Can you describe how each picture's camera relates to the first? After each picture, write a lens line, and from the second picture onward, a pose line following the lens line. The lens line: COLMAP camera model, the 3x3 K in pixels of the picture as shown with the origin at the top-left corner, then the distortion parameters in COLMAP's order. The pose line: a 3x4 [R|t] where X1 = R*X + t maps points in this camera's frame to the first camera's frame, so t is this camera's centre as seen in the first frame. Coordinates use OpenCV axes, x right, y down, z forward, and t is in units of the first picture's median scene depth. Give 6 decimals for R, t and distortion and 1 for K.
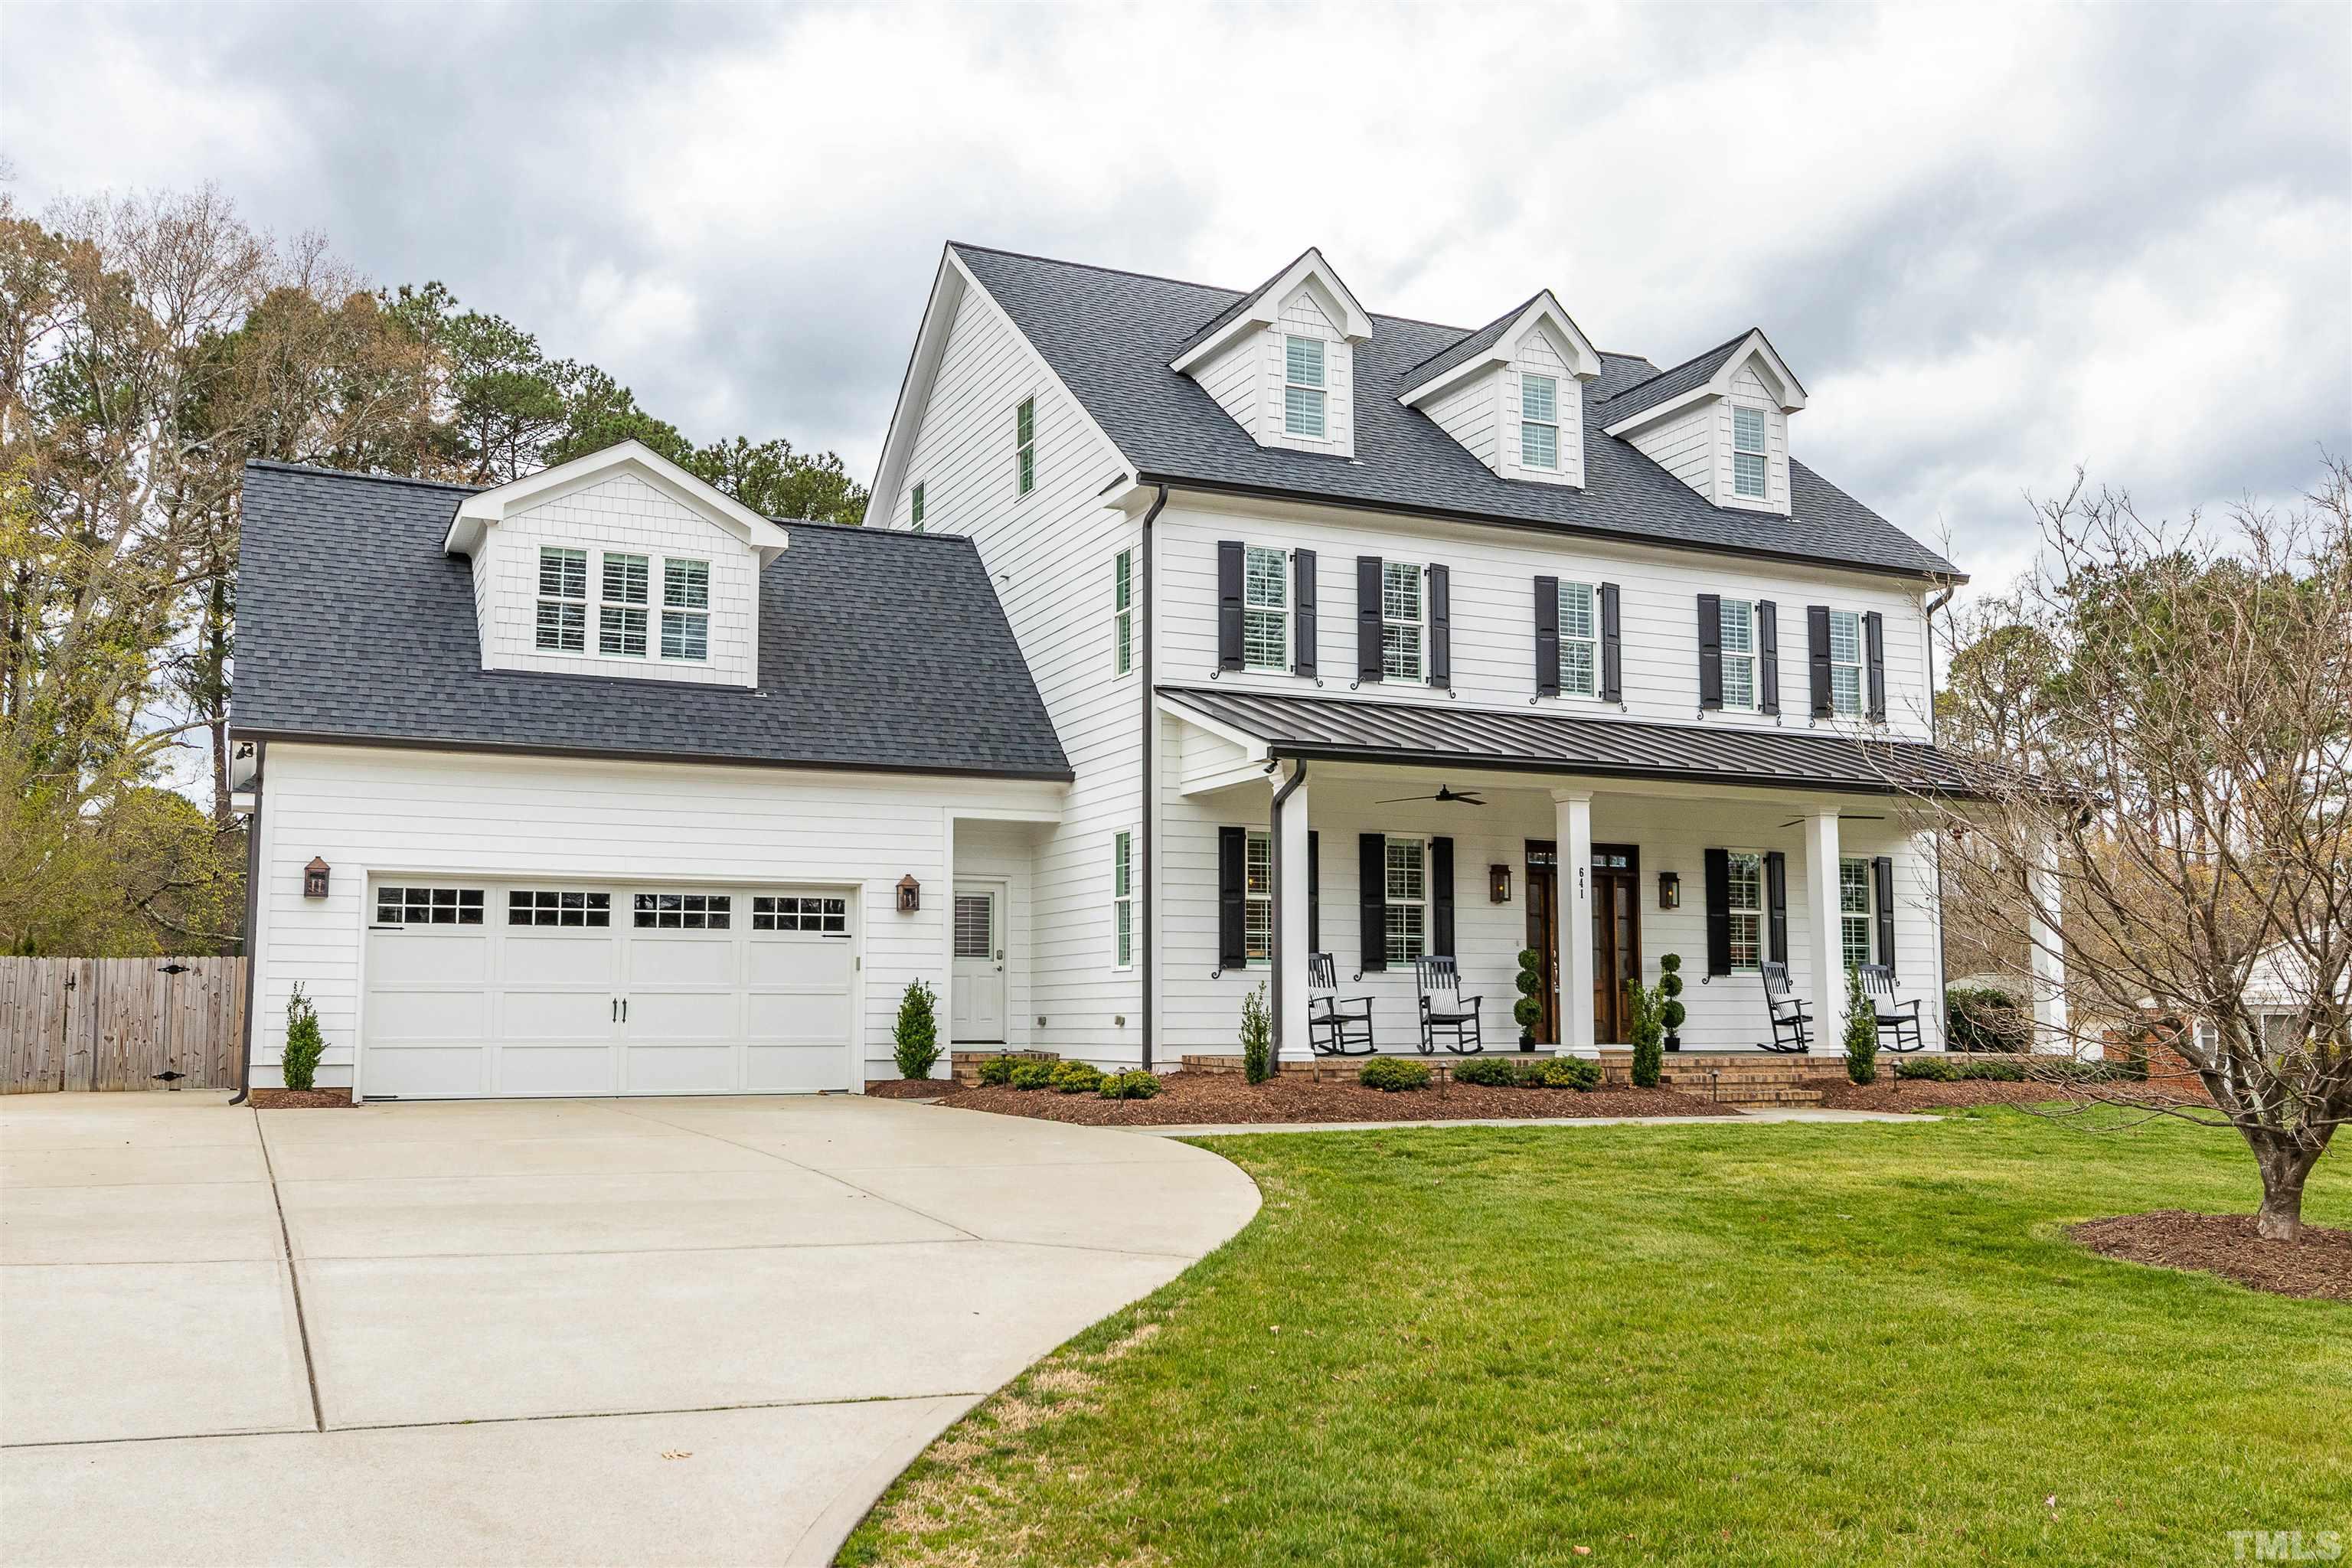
lens RADIAL K [[2043.3, 0, 1176.0], [0, 2043.3, 784.0], [0, 0, 1]] dist [-0.001207, 0.002349]
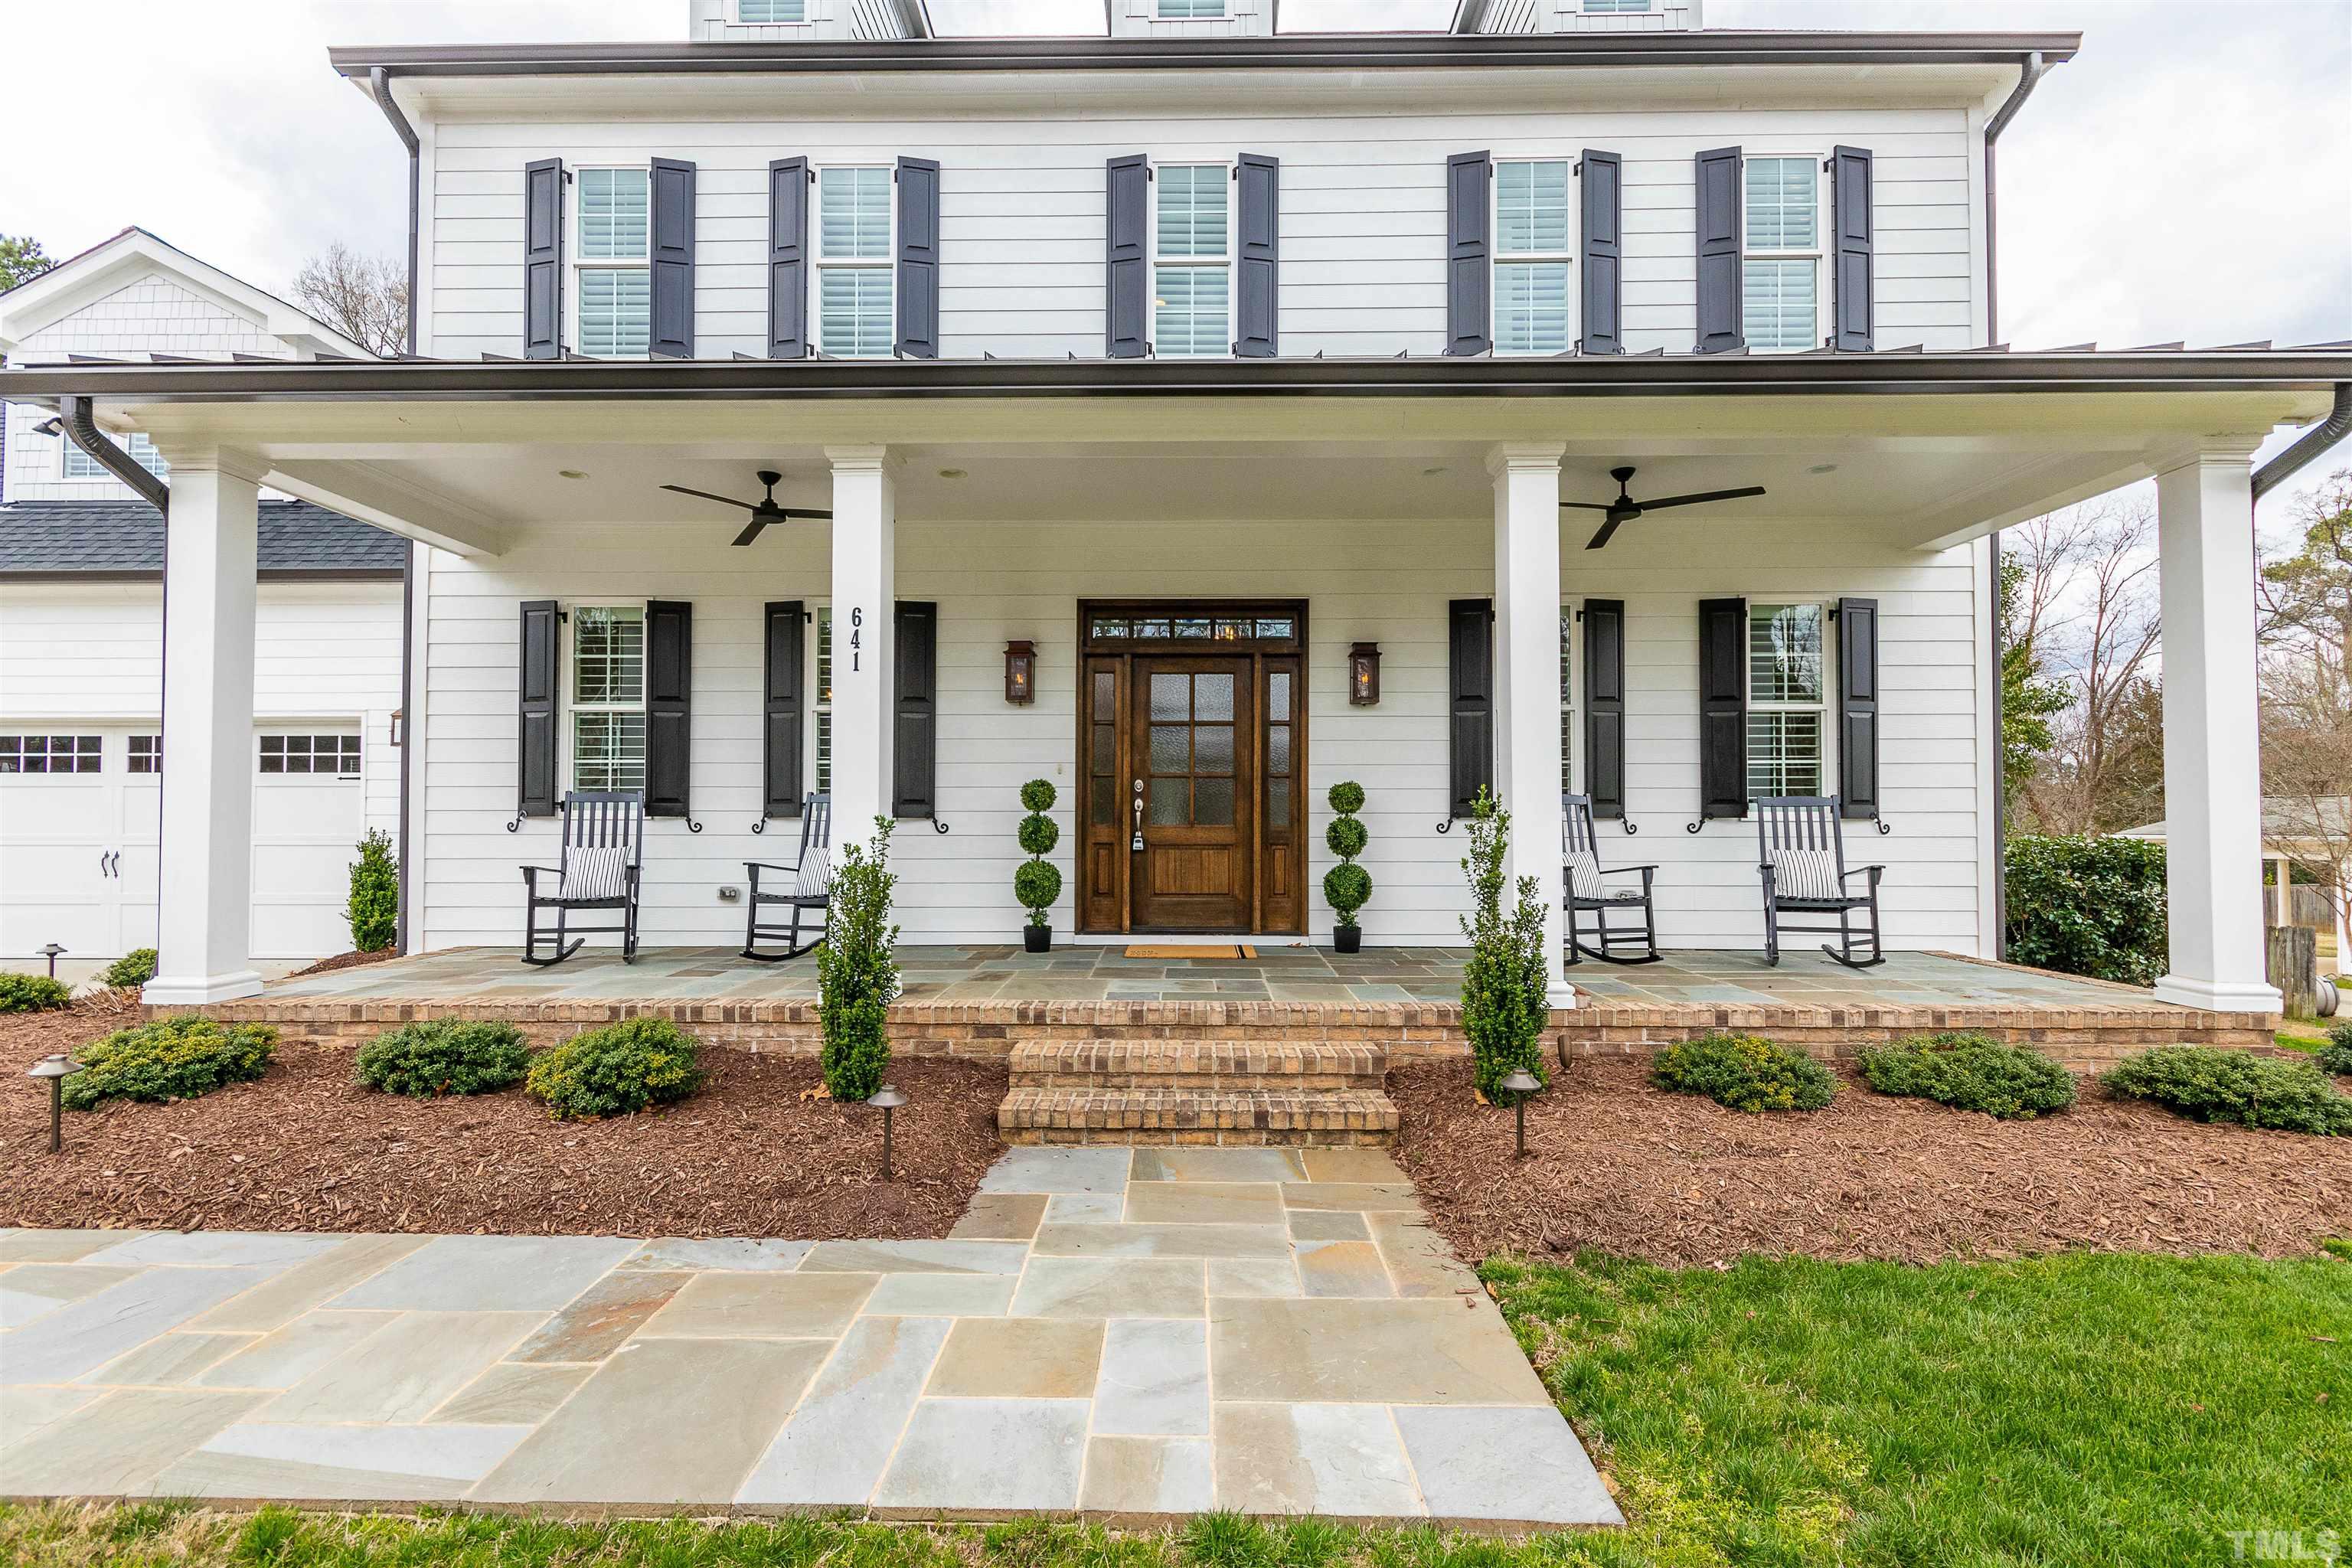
lens RADIAL K [[1093.7, 0, 1176.0], [0, 1093.7, 791.9], [0, 0, 1]] dist [0.001484, 0.000413]
pose [[0.899512, -0.013005, -0.436703, 0.333428], [0.050254, 0.996002, 0.073851, 0.060952], [0.433997, -0.088376, 0.896569, 0.706022]]
